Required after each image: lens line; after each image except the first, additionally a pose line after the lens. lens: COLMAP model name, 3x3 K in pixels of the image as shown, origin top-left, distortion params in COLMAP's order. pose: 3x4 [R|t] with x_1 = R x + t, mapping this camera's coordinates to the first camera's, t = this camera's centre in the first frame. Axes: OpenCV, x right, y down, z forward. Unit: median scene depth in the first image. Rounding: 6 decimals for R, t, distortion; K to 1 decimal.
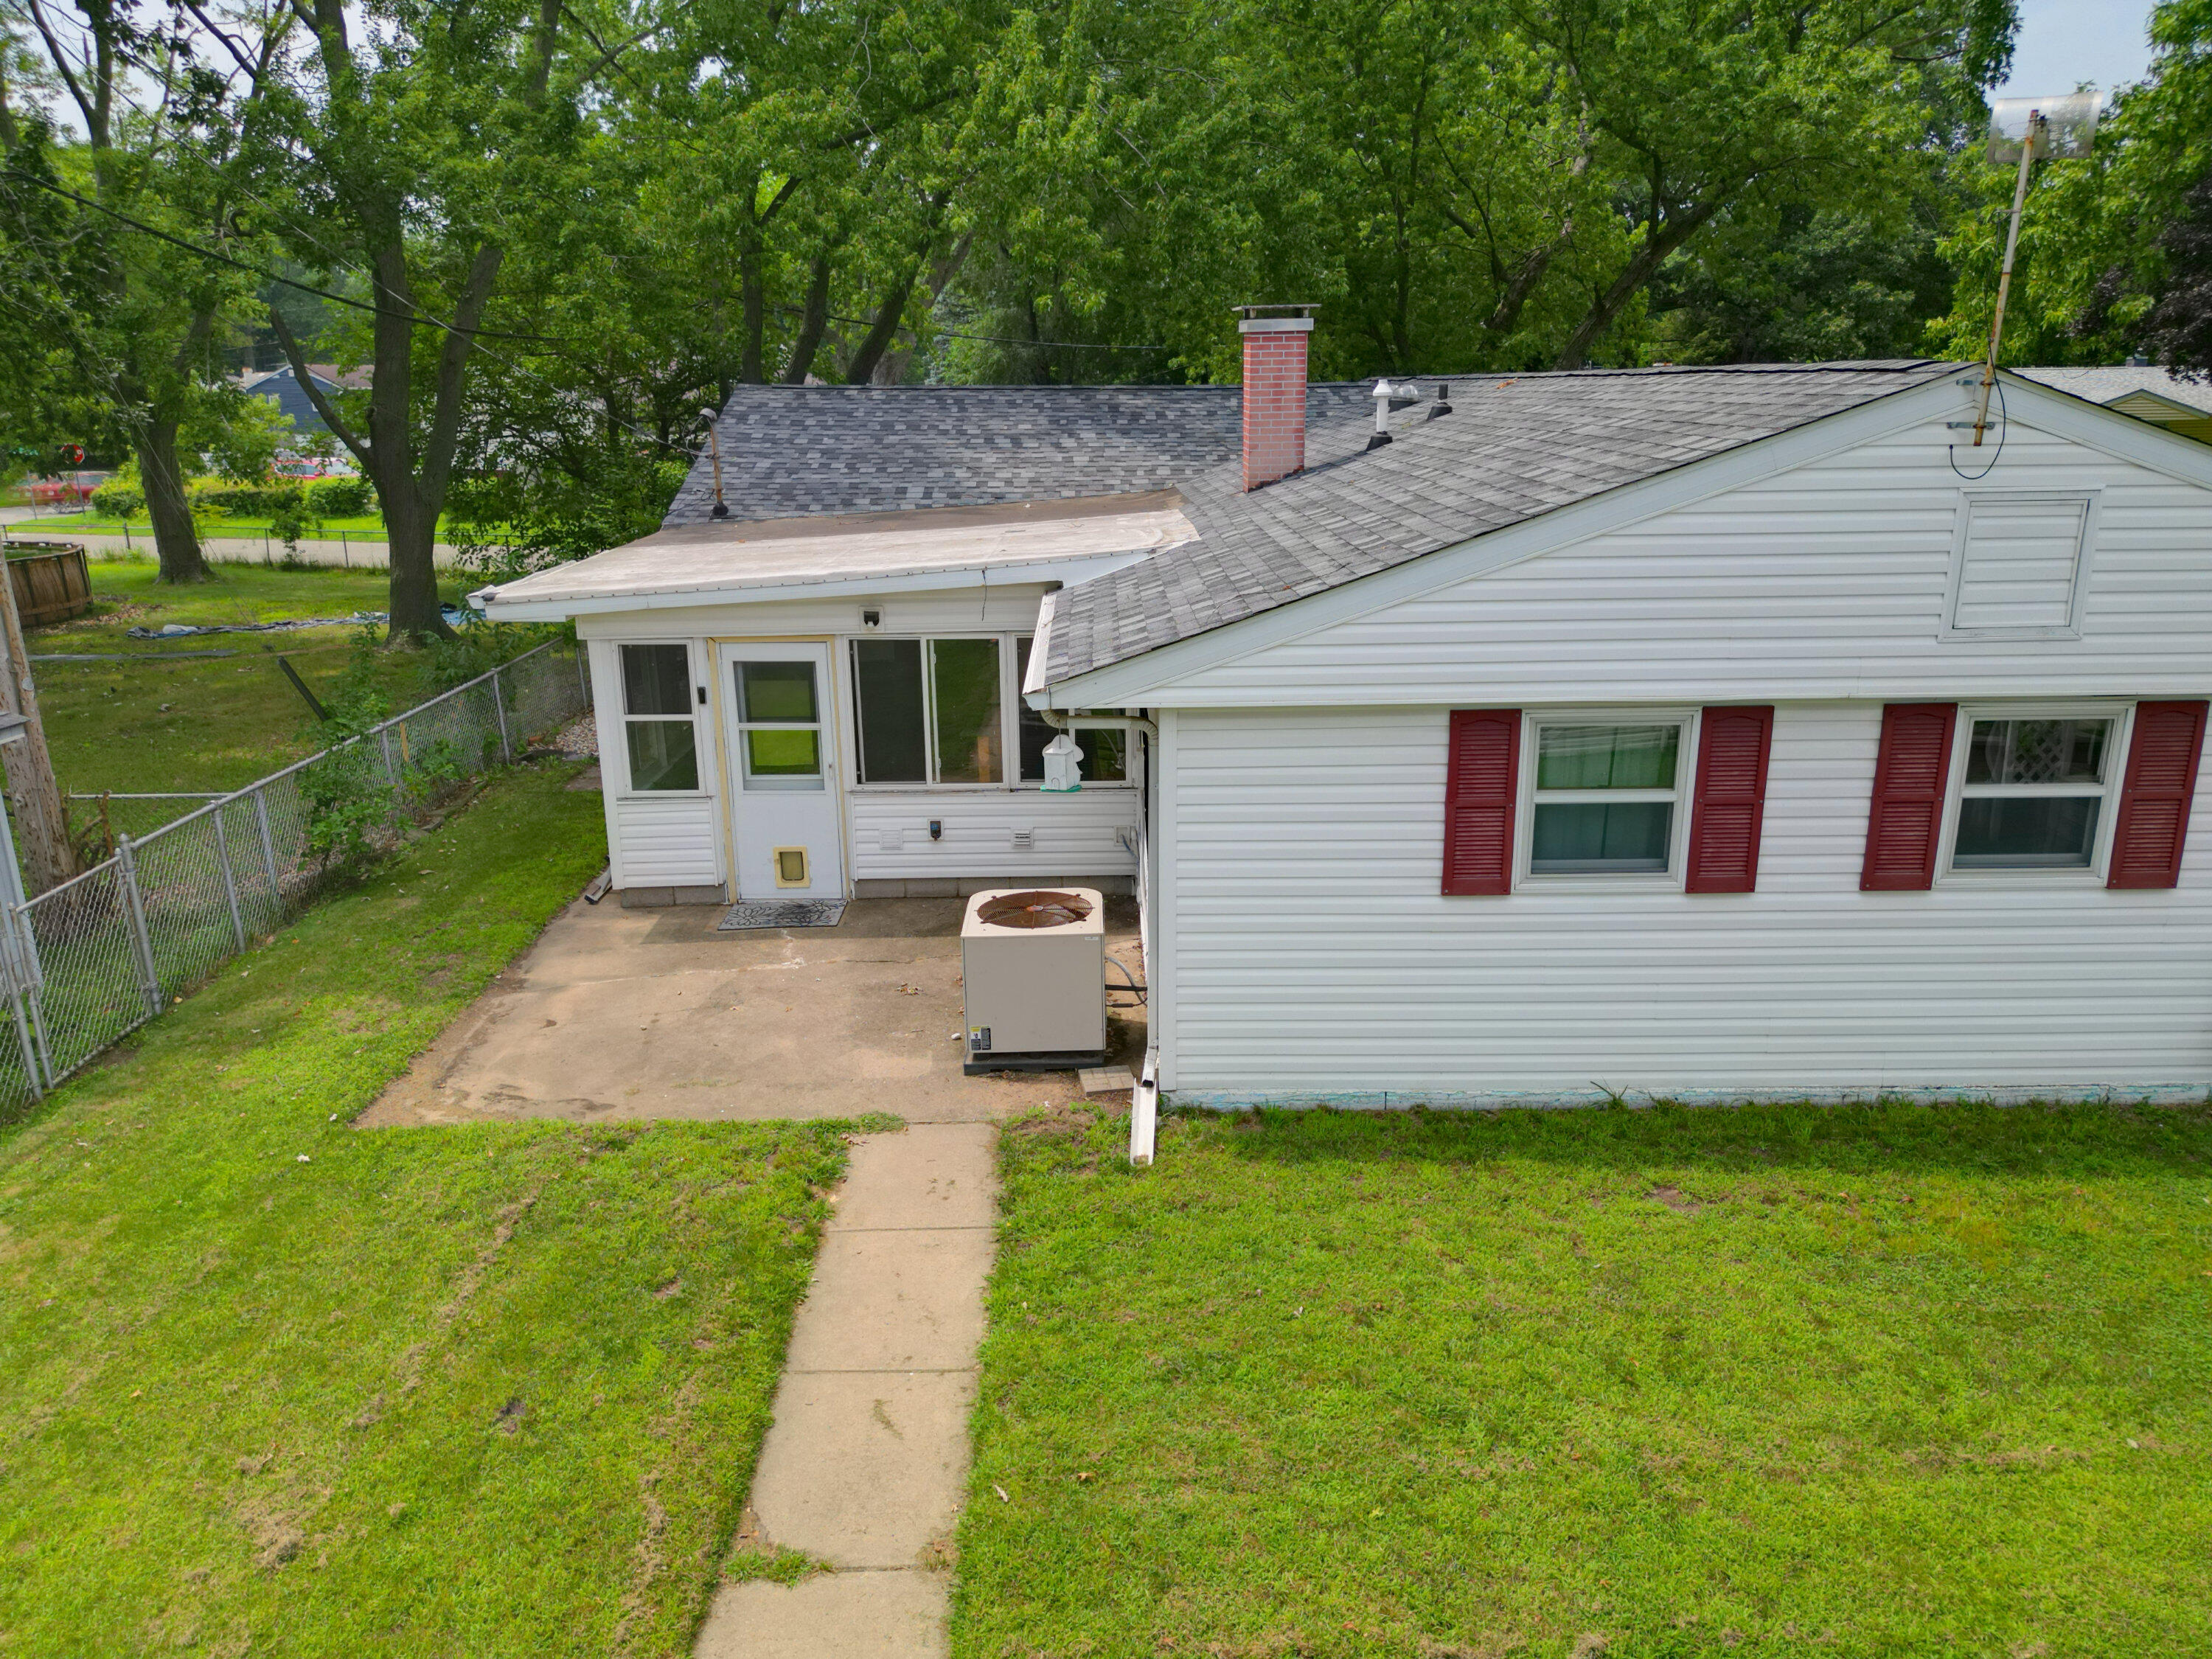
lens RADIAL K [[1560.0, 0, 1109.5], [0, 1560.0, 824.5], [0, 0, 1]] dist [0.067492, -0.071101]
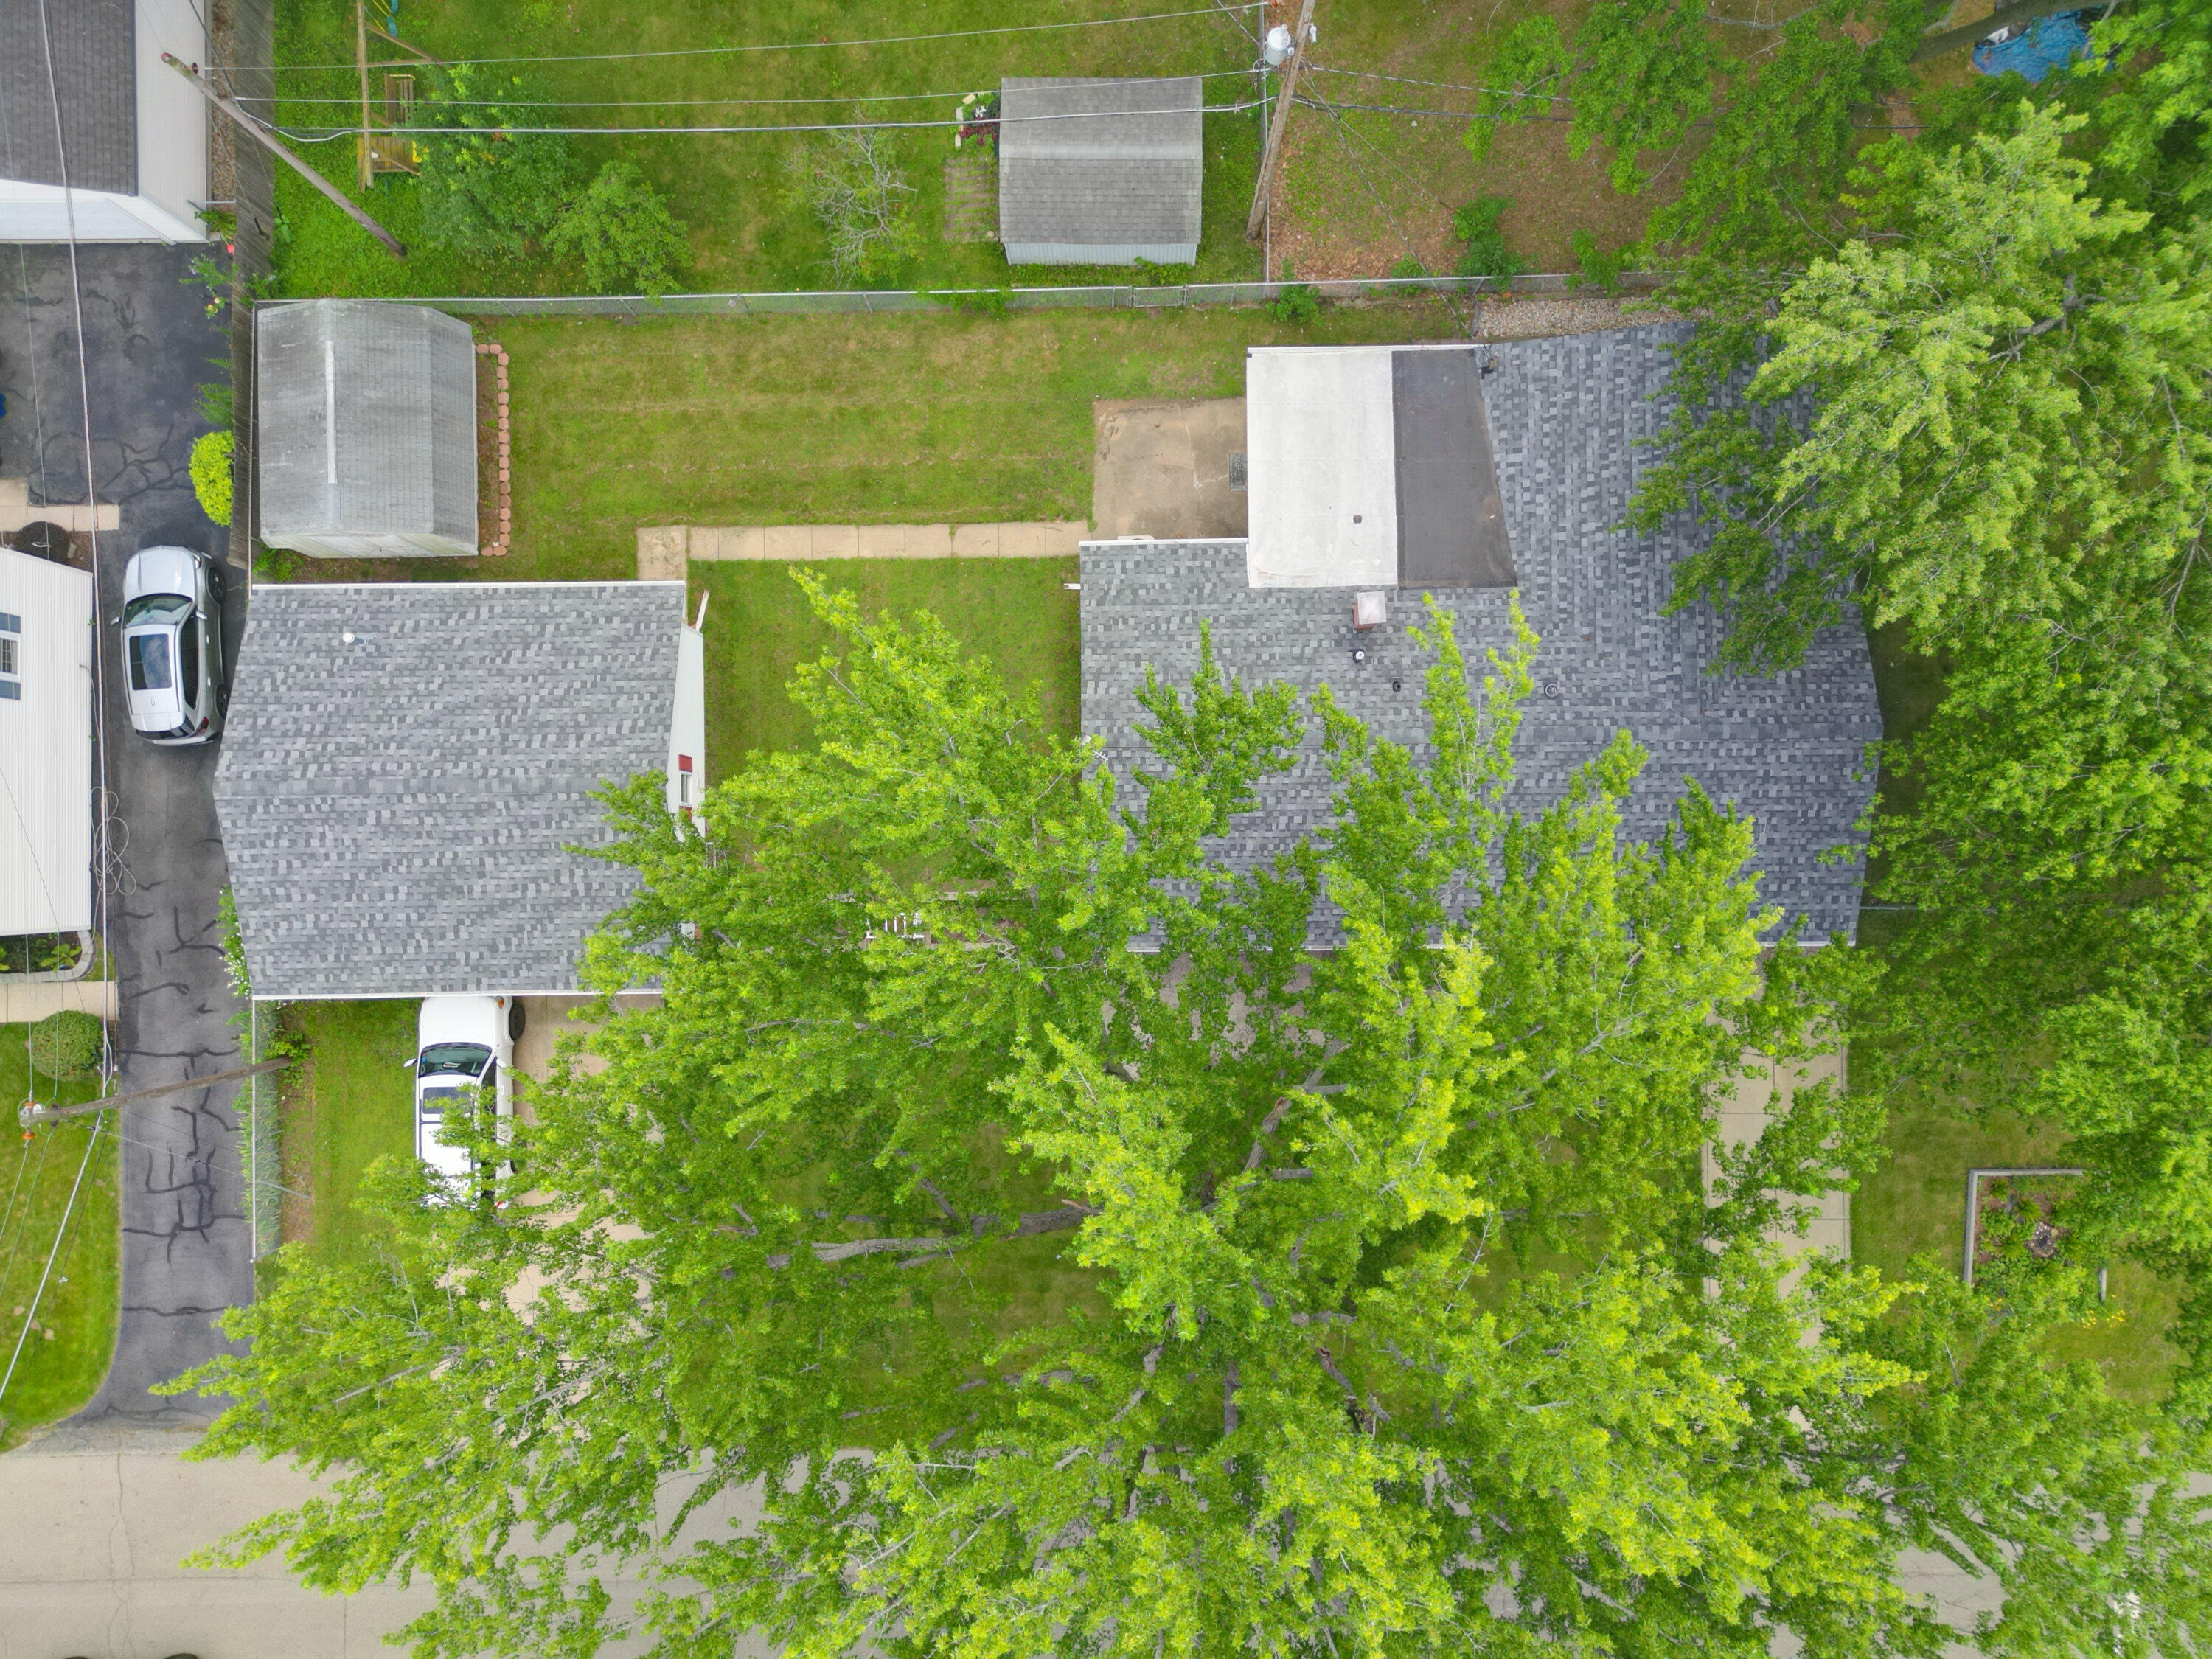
lens RADIAL K [[1560.0, 0, 1109.5], [0, 1560.0, 824.5], [0, 0, 1]] dist [0.067492, -0.071101]
pose [[-0.002233, 0.999612, -0.027746, 0.793032], [-0.265558, 0.026158, 0.963740, -3.957838], [0.964092, 0.009520, 0.265397, -0.073978]]
